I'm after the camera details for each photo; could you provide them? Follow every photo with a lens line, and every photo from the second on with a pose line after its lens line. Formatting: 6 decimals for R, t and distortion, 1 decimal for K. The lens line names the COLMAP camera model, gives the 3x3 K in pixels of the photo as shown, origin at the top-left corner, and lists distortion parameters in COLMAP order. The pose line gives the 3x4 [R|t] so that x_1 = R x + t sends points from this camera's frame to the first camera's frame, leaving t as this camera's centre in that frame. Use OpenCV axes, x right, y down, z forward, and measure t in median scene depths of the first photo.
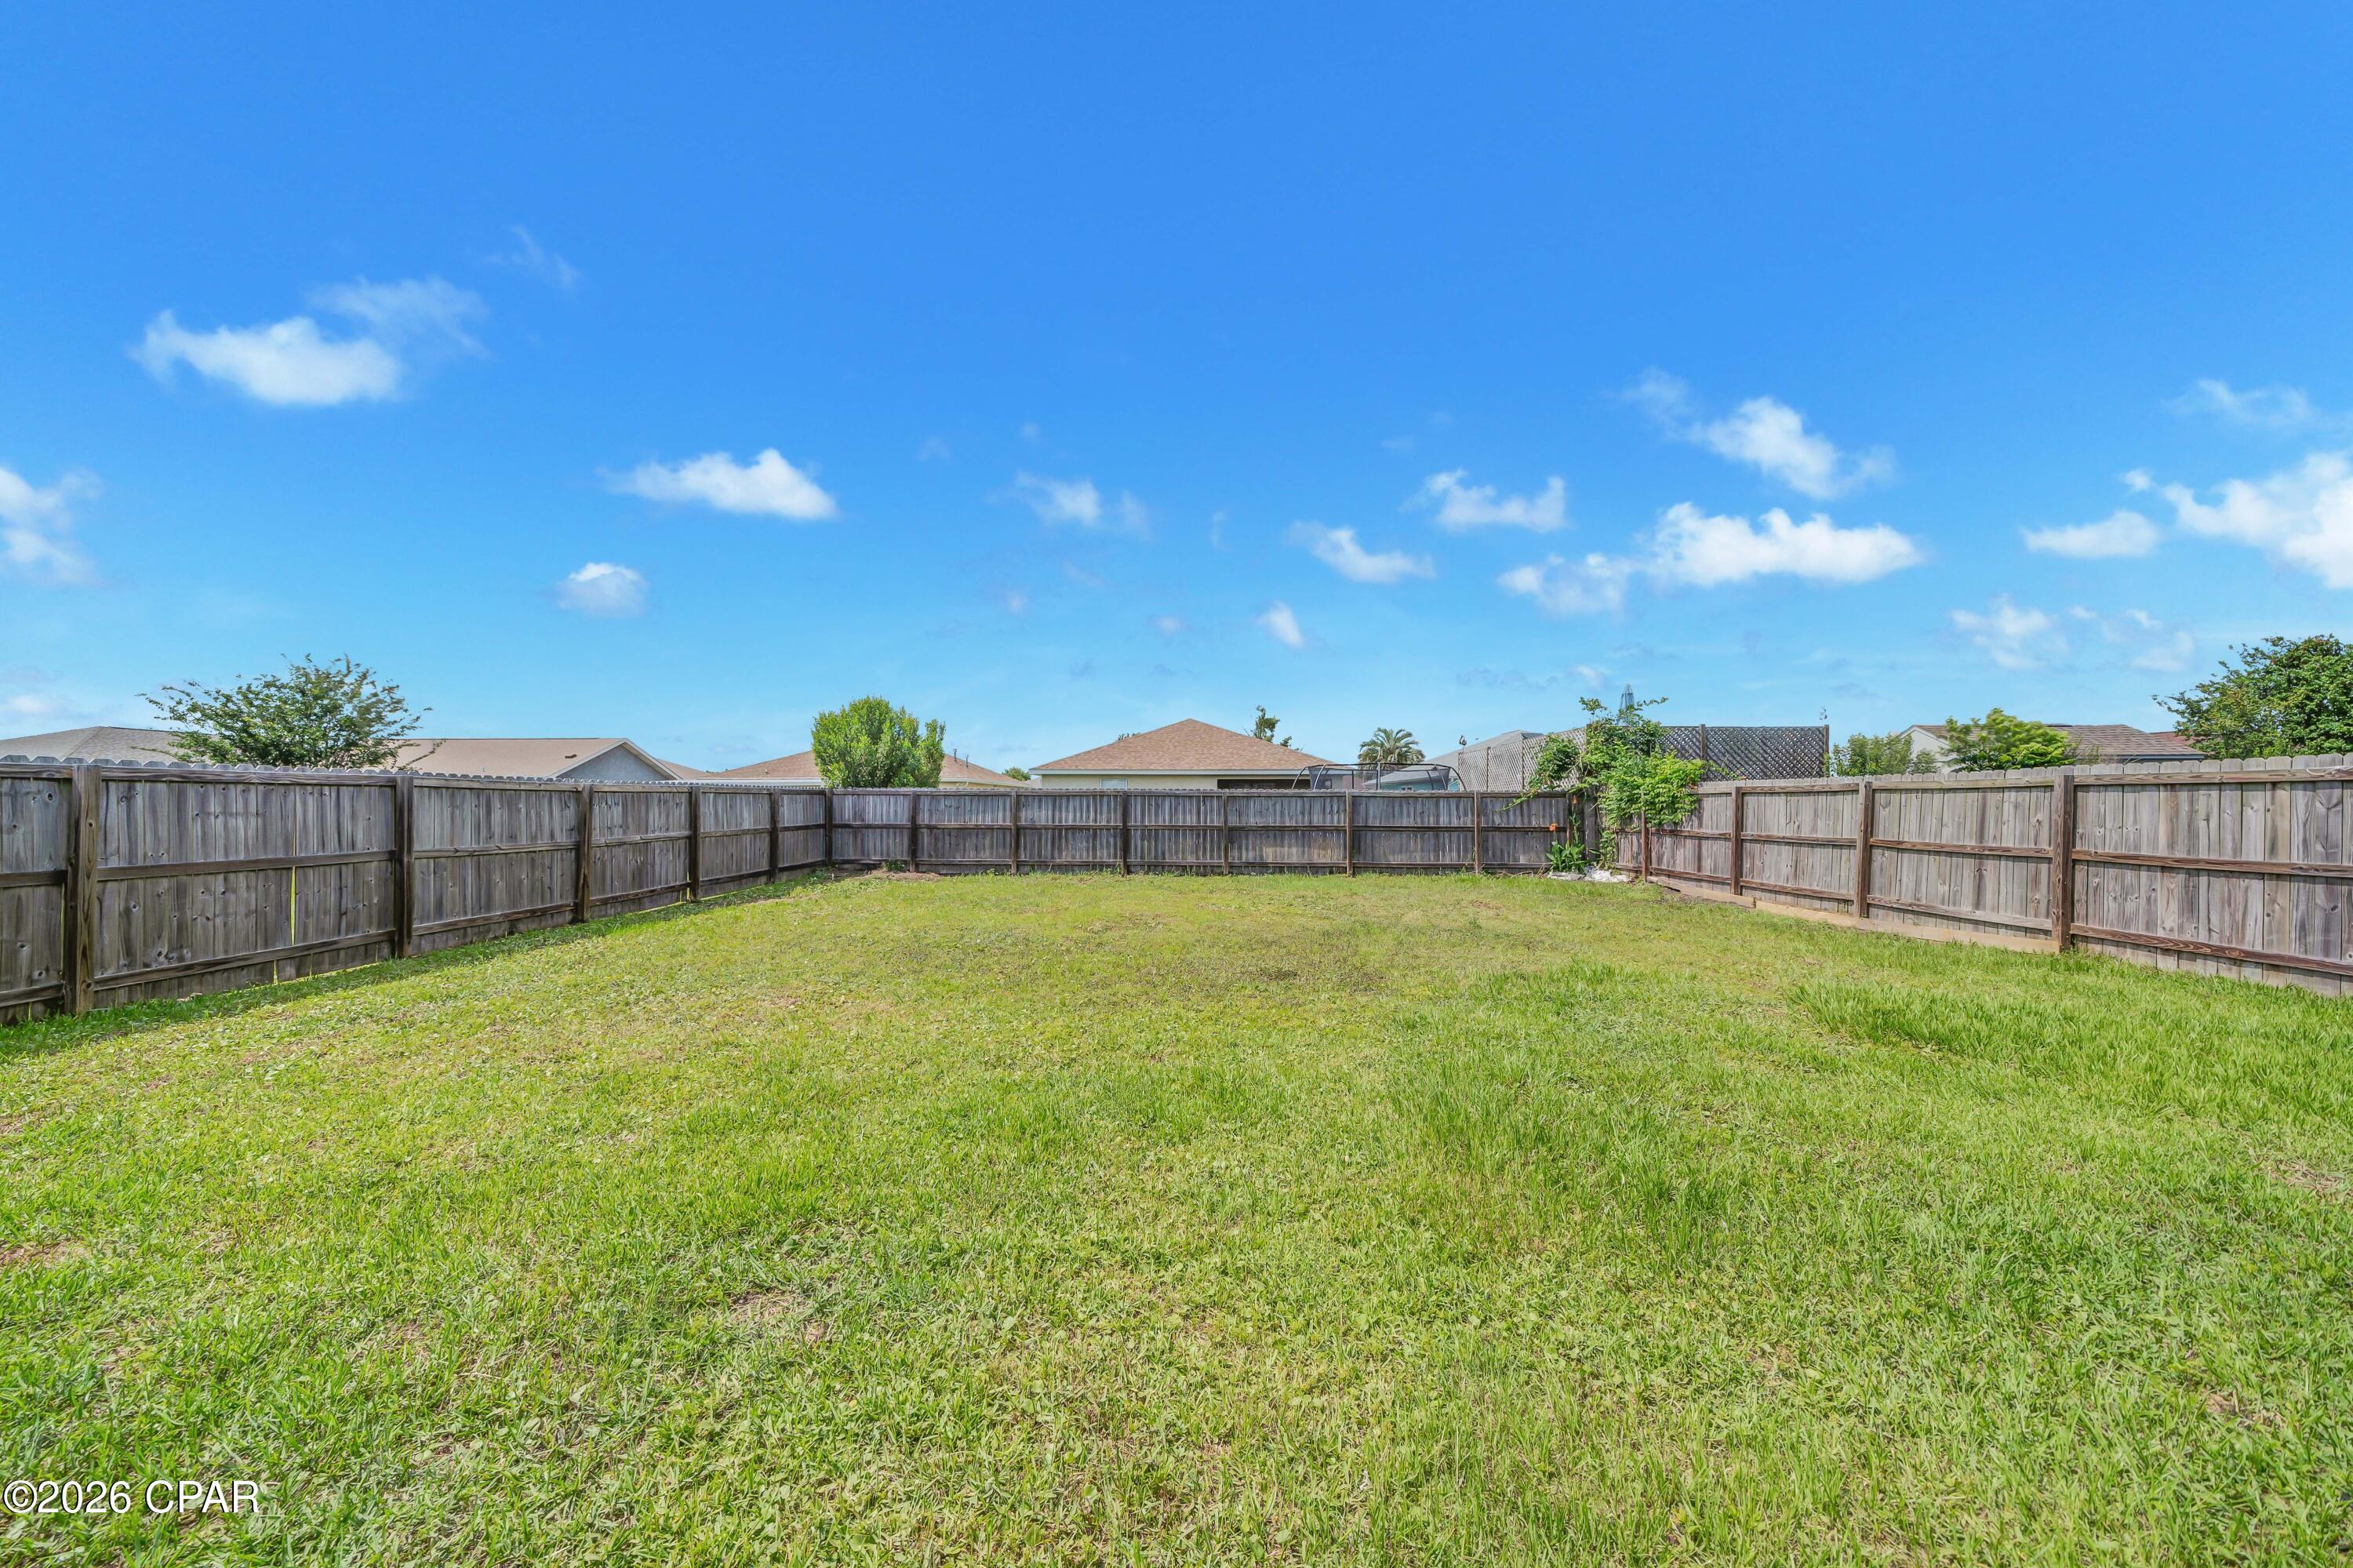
lens RADIAL K [[821.2, 0, 1163.7], [0, 821.2, 770.9], [0, 0, 1]] dist [-0.001319, -0.000280]
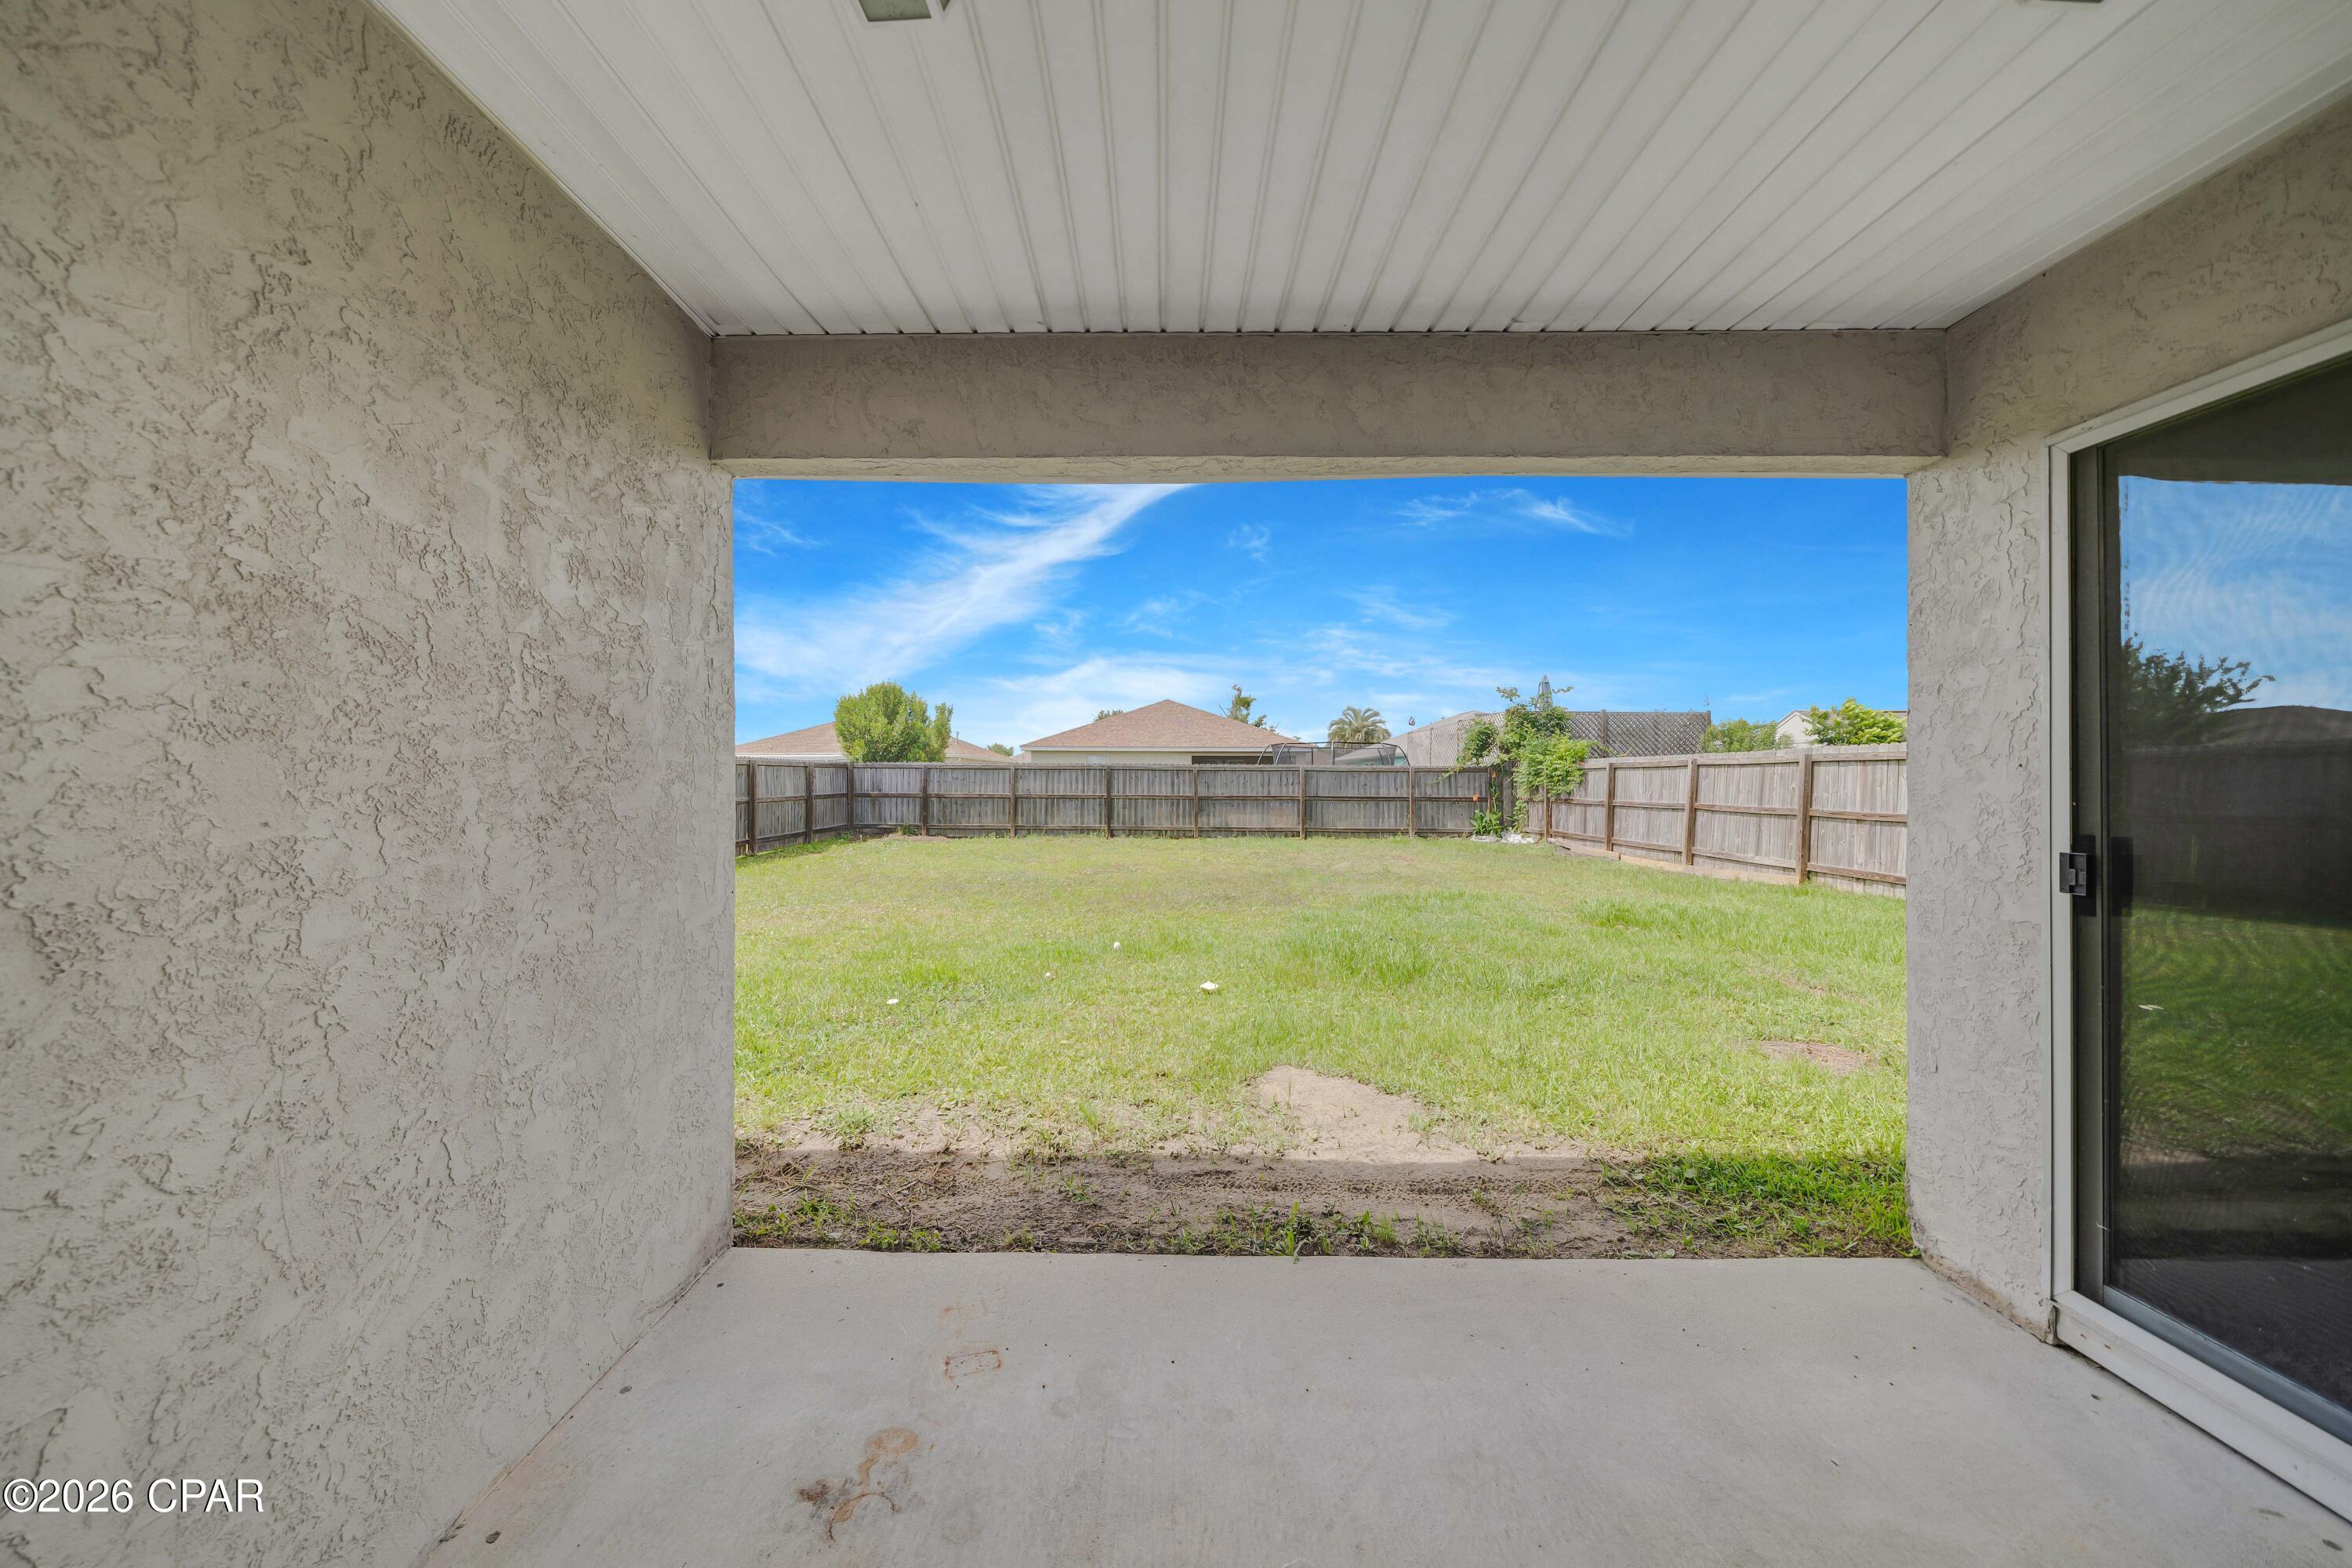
lens RADIAL K [[820.8, 0, 1163.2], [0, 820.8, 770.9], [0, 0, 1]] dist [-0.001319, -0.000280]
pose [[0.999695, 0.002946, 0.024501, 0.000856], [-0.003638, 0.999595, 0.028219, -0.000458], [-0.024408, -0.028299, 0.999301, -0.159113]]
